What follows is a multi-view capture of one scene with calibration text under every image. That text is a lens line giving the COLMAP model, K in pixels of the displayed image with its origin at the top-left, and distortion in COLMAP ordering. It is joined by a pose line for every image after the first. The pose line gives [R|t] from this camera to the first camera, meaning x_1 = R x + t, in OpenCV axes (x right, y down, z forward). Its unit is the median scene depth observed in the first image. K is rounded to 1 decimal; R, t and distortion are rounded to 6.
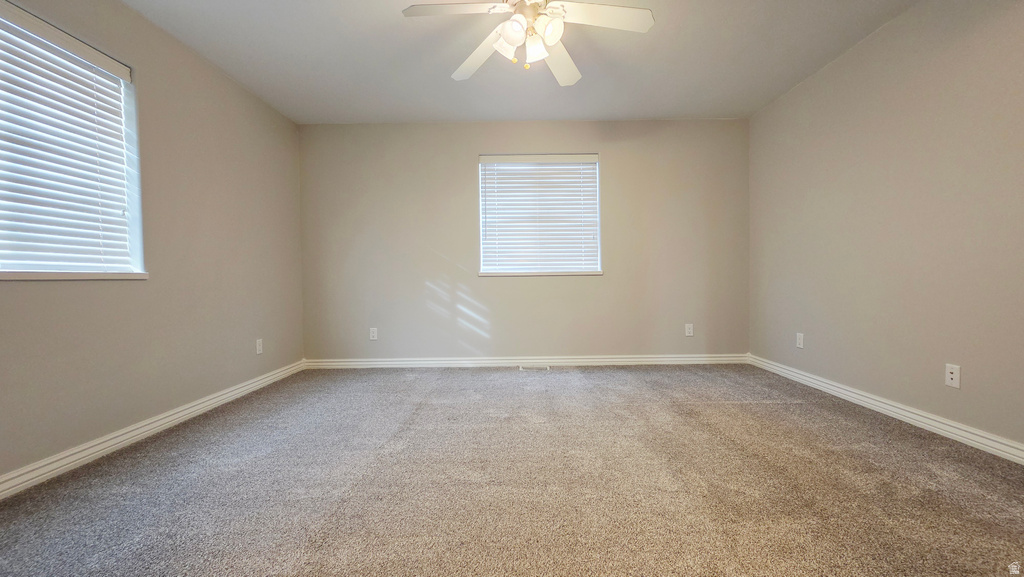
lens RADIAL K [[418.9, 0, 512.0], [0, 418.9, 288.5], [0, 0, 1]] dist [-0.000552, -0.000476]
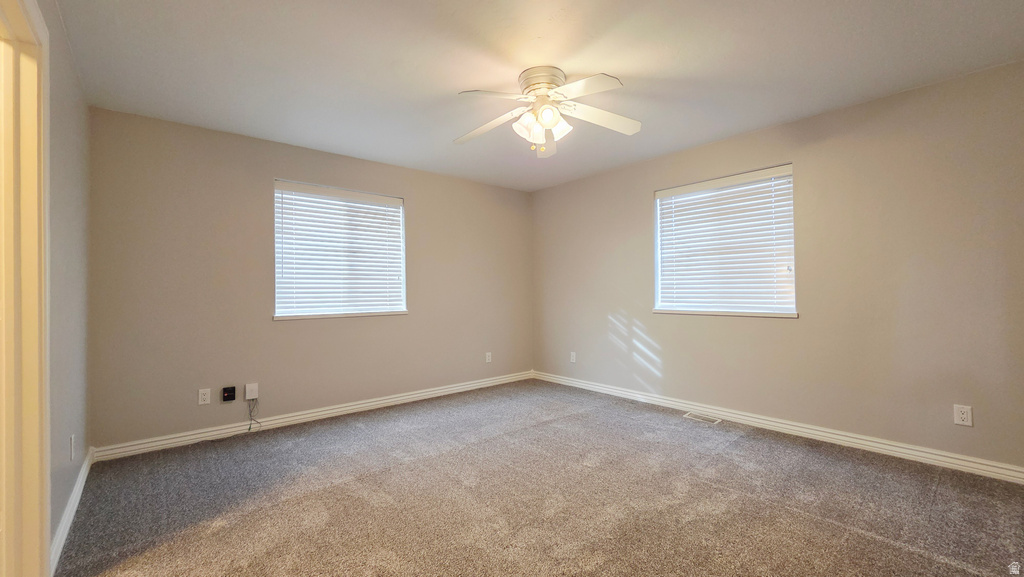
lens RADIAL K [[418.9, 0, 512.0], [0, 418.9, 288.5], [0, 0, 1]] dist [-0.000552, -0.000476]
pose [[0.659005, 0.000820, -0.752138, 0.525259], [-0.017750, 0.999738, -0.014462, -0.077775], [0.751929, 0.022881, 0.658846, 0.107041]]
